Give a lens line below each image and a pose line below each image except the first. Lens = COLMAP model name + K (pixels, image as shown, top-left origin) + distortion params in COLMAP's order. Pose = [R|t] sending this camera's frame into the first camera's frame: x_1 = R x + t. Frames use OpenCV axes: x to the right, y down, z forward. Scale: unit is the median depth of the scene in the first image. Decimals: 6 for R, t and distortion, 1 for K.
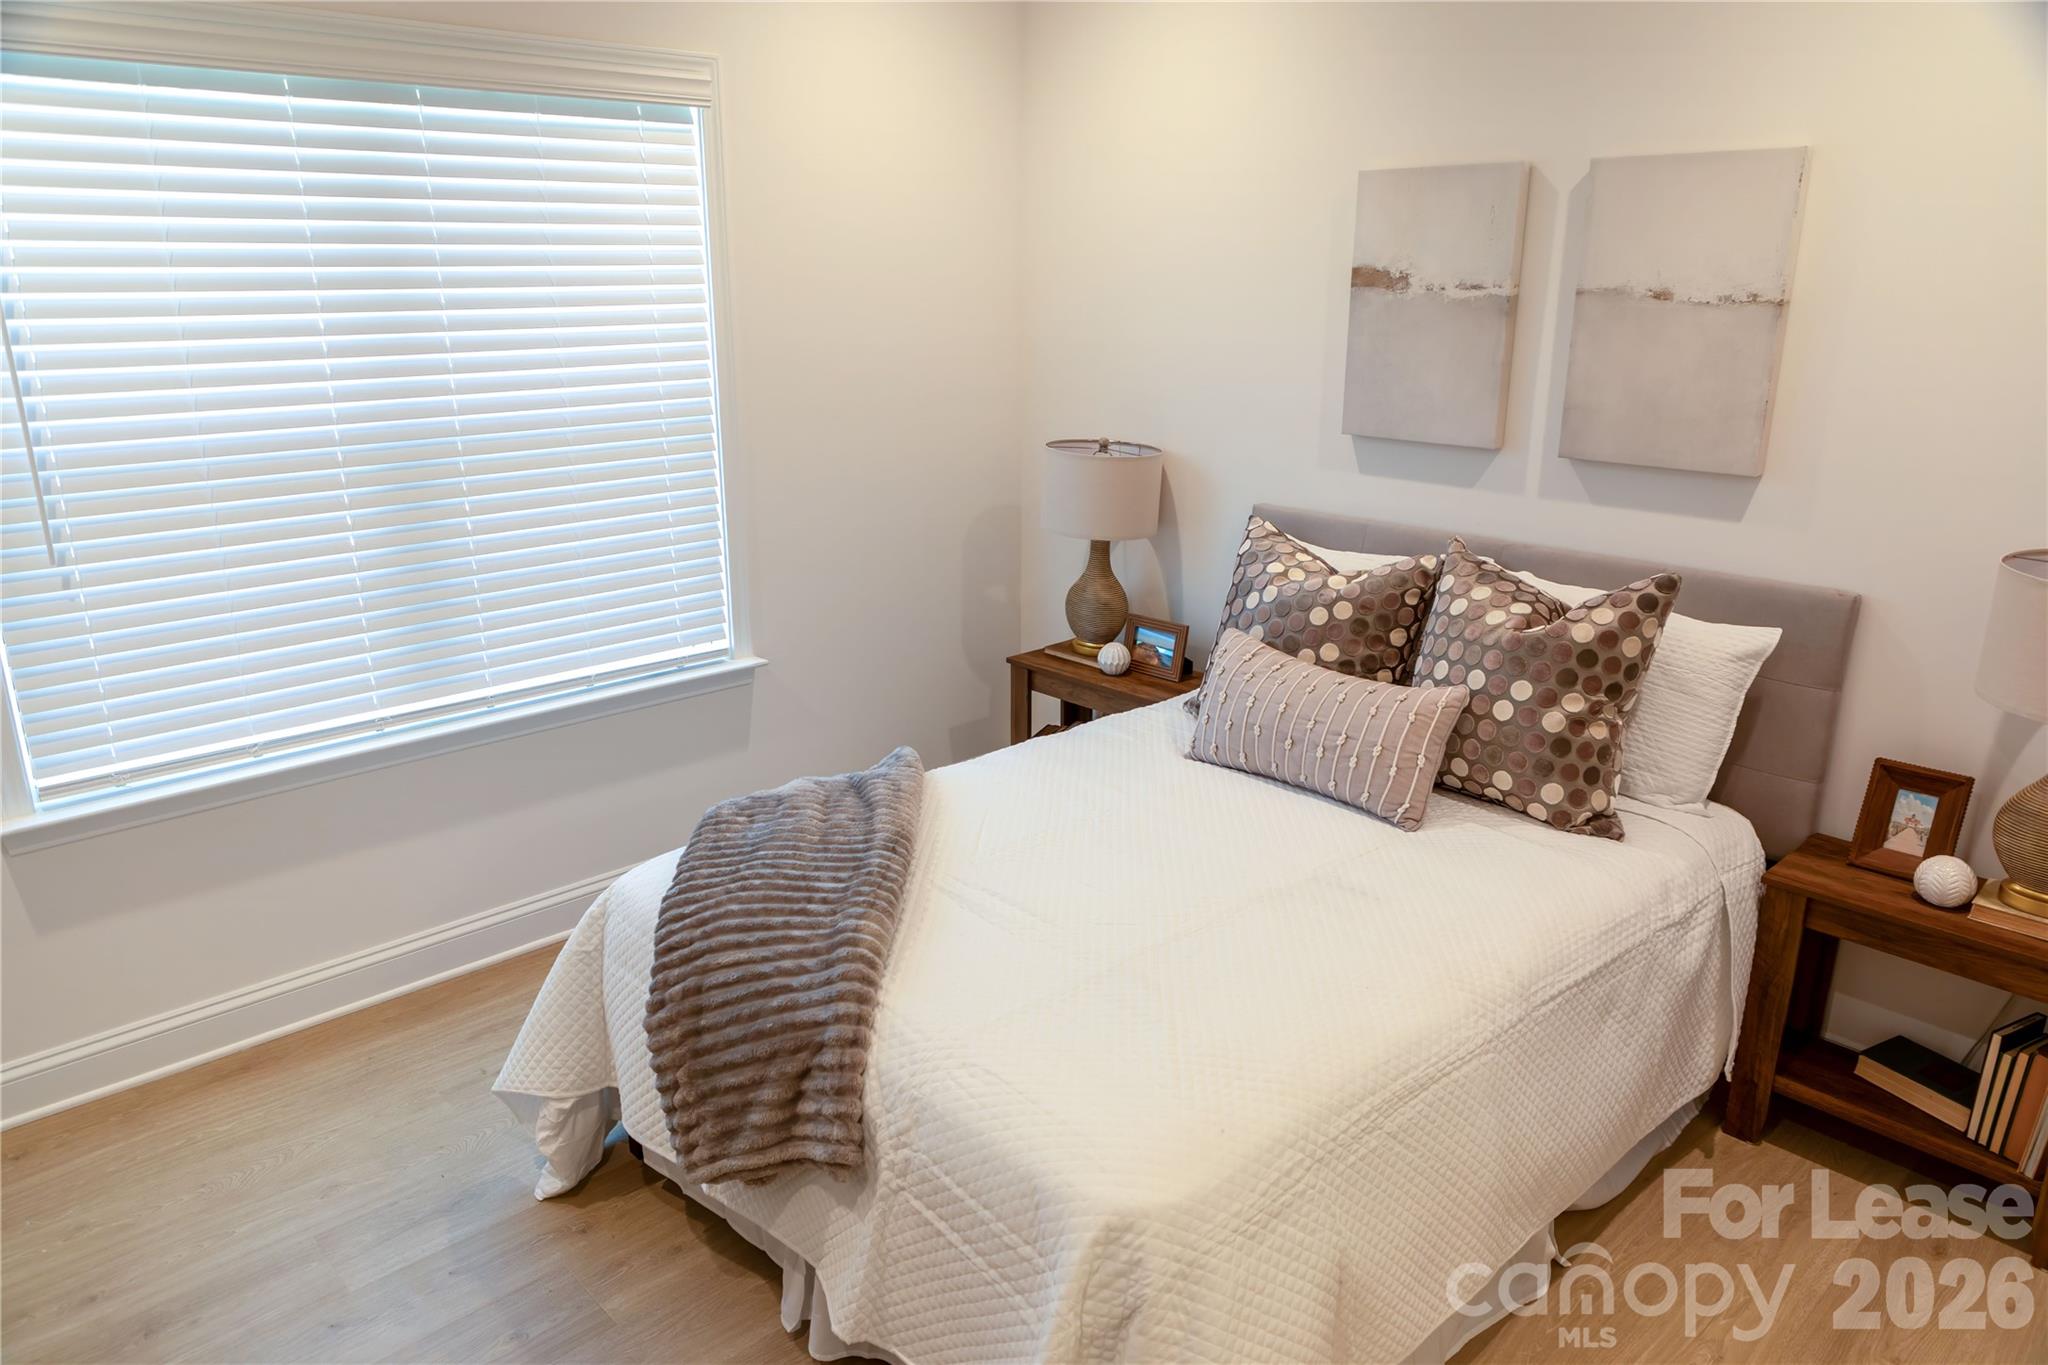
lens RADIAL K [[1386.4, 0, 1014.0], [0, 1386.4, 682.2], [0, 0, 1]] dist [-0.000737, 0.001911]
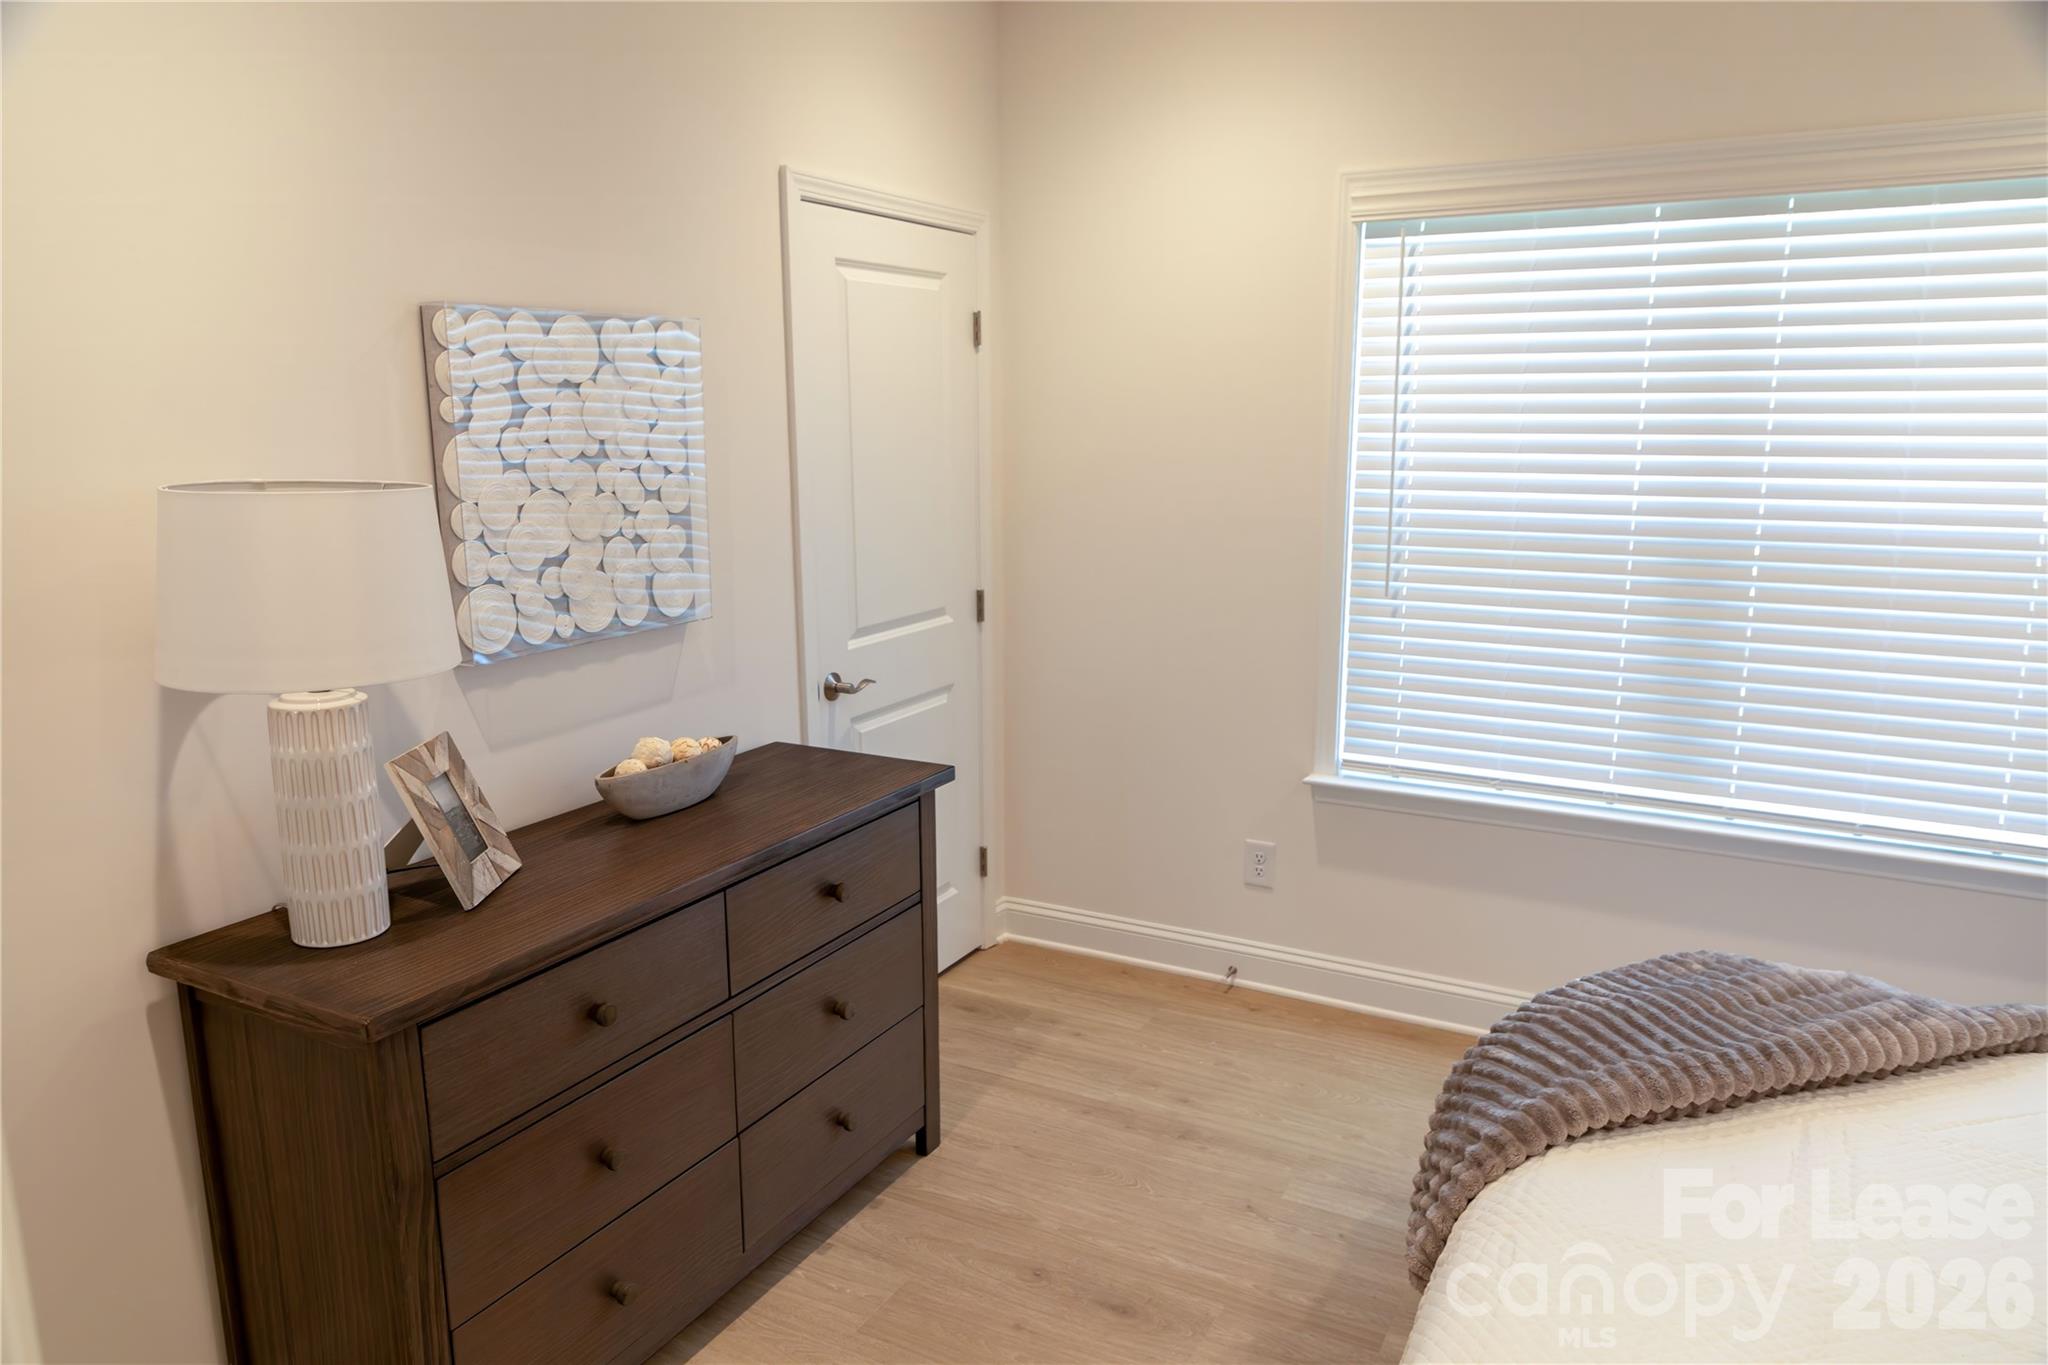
lens RADIAL K [[1386.4, 0, 1014.0], [0, 1386.4, 682.2], [0, 0, 1]] dist [-0.000737, 0.001911]
pose [[0.312205, 0.187840, -0.931259, 0.410916], [-0.274712, 0.956230, 0.100779, -0.040193], [0.909429, 0.224364, 0.350142, 0.222919]]
